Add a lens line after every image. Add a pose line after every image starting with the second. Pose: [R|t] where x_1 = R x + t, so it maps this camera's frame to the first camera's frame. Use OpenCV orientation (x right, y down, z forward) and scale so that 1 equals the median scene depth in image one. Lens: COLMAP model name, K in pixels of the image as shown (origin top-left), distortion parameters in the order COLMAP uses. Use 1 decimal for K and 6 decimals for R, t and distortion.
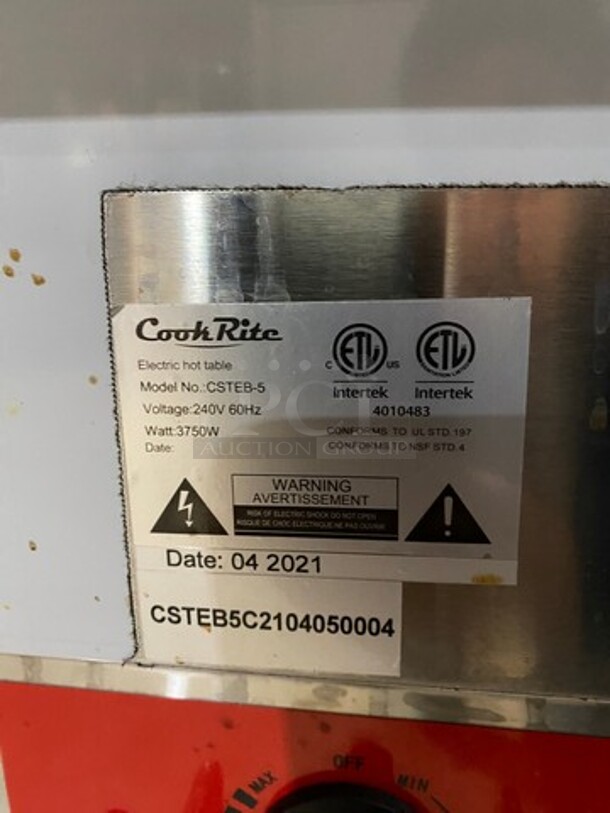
lens RADIAL K [[616.6, 0, 308.1], [0, 616.6, 401.5], [0, 0, 1]] dist [0.002360, 0.003332]
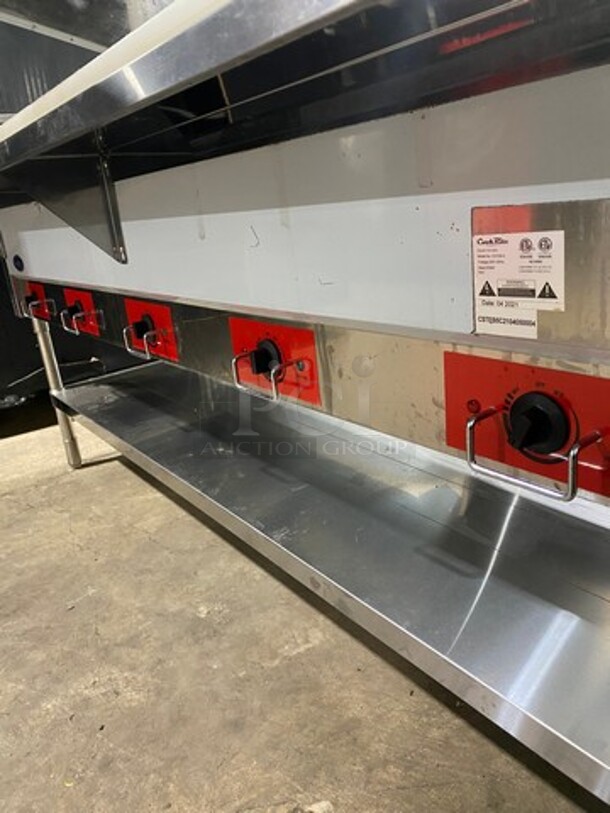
lens RADIAL K [[616.6, 0, 306.9], [0, 616.6, 404.8], [0, 0, 1]] dist [0.002360, 0.003332]
pose [[0.694932, 0.160680, -0.700894, 1.857270], [-0.059990, 0.984272, 0.166164, 0.316847], [0.716569, -0.073426, 0.693641, -2.560647]]
